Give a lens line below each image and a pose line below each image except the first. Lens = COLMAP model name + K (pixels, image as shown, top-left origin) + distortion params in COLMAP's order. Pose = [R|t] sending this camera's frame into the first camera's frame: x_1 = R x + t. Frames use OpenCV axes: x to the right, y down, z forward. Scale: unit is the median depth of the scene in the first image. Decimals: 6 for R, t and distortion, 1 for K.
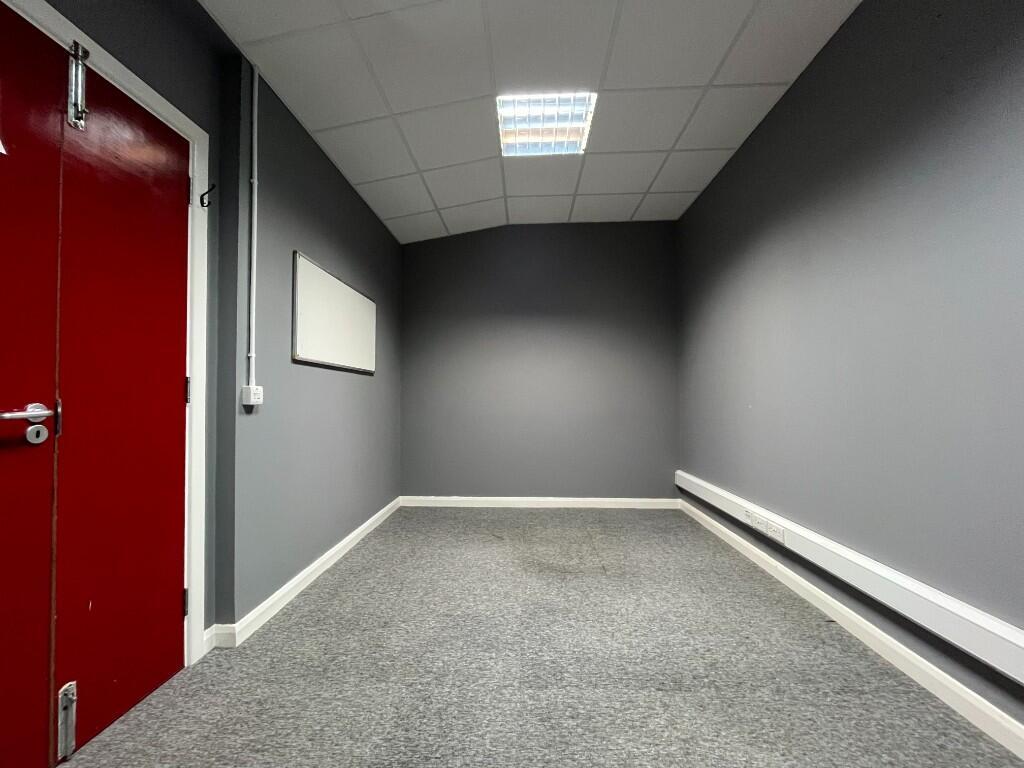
lens RADIAL K [[412.4, 0, 505.8], [0, 412.4, 390.6], [0, 0, 1]] dist [-0.002897, -0.000536]
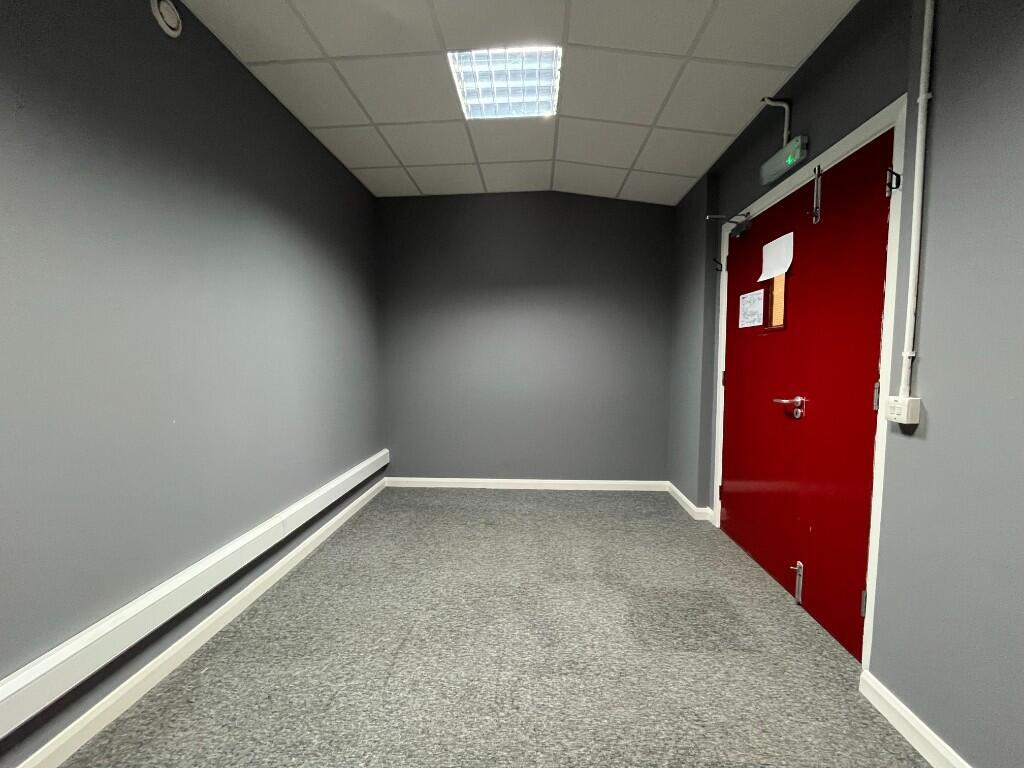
lens RADIAL K [[412.4, 0, 505.8], [0, 412.4, 390.6], [0, 0, 1]] dist [-0.002897, -0.000536]
pose [[-0.999735, 0.008959, 0.021216, 0.057976], [0.010261, 0.998019, 0.062070, -0.060428], [-0.020618, 0.062271, -0.997846, 1.395354]]
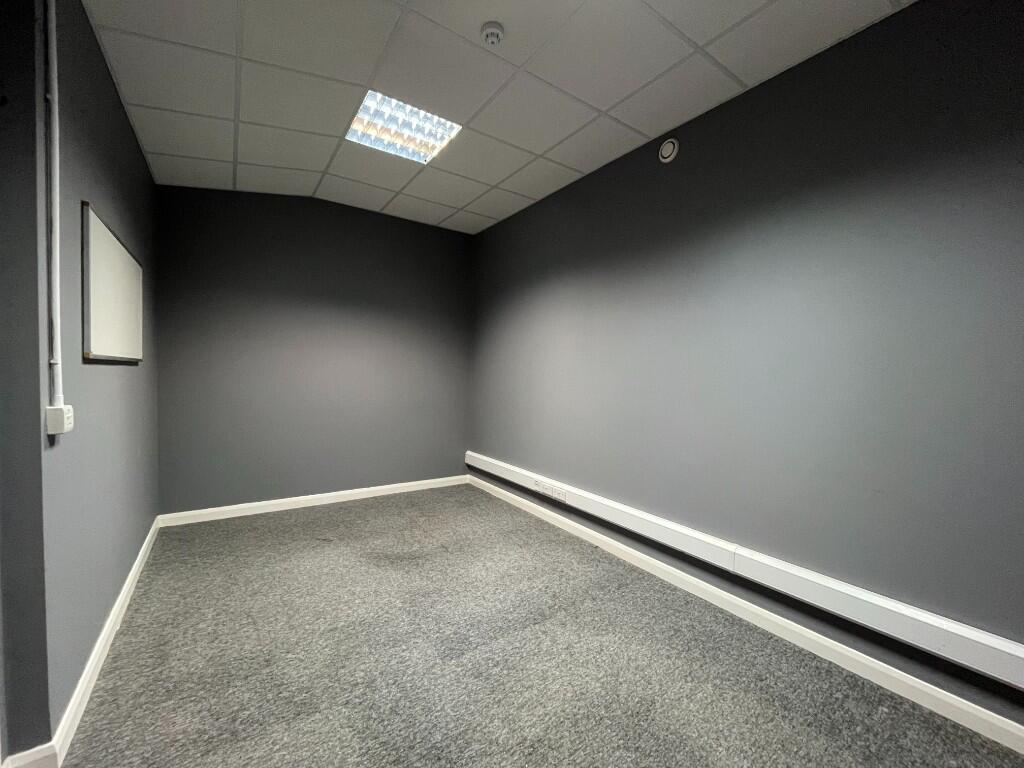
lens RADIAL K [[412.4, 0, 505.8], [0, 412.4, 390.6], [0, 0, 1]] dist [-0.002897, -0.000536]
pose [[0.800249, -0.001978, 0.599665, -0.343867], [-0.039315, 0.997670, 0.055756, -0.084088], [-0.598378, -0.068194, 0.798307, 0.002622]]
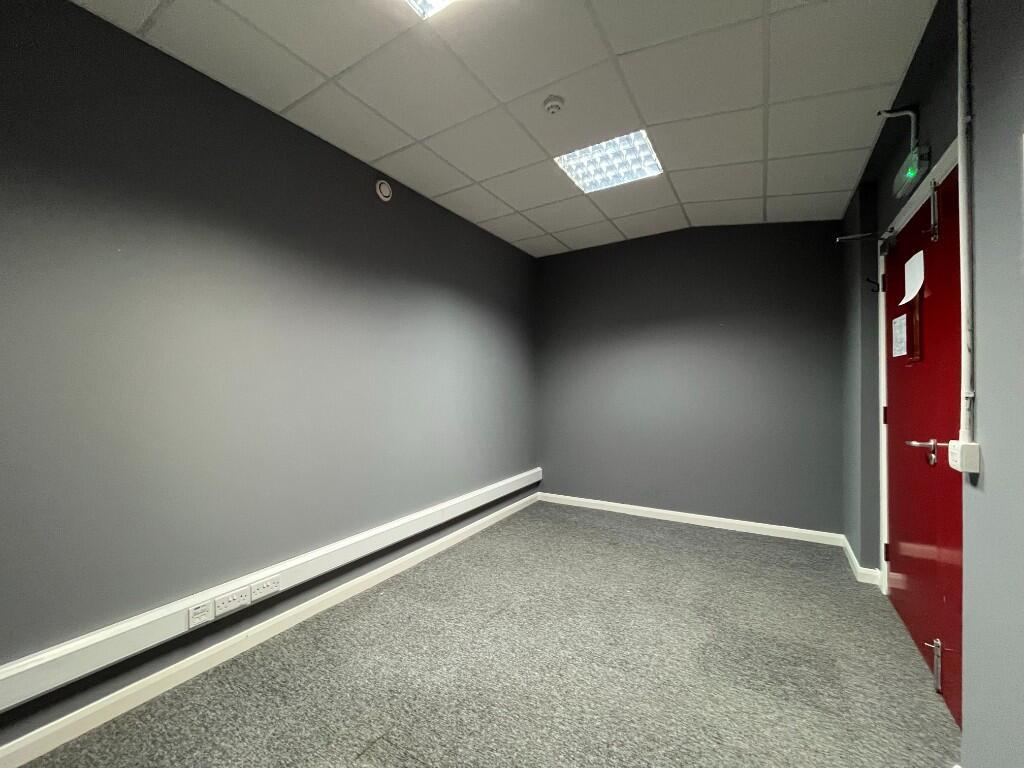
lens RADIAL K [[412.4, 0, 505.8], [0, 412.4, 390.6], [0, 0, 1]] dist [-0.002897, -0.000536]
pose [[-0.874685, 0.009375, 0.484600, -0.238065], [0.006016, 0.999946, -0.008486, -0.073759], [-0.484654, -0.004507, -0.874694, 1.539333]]
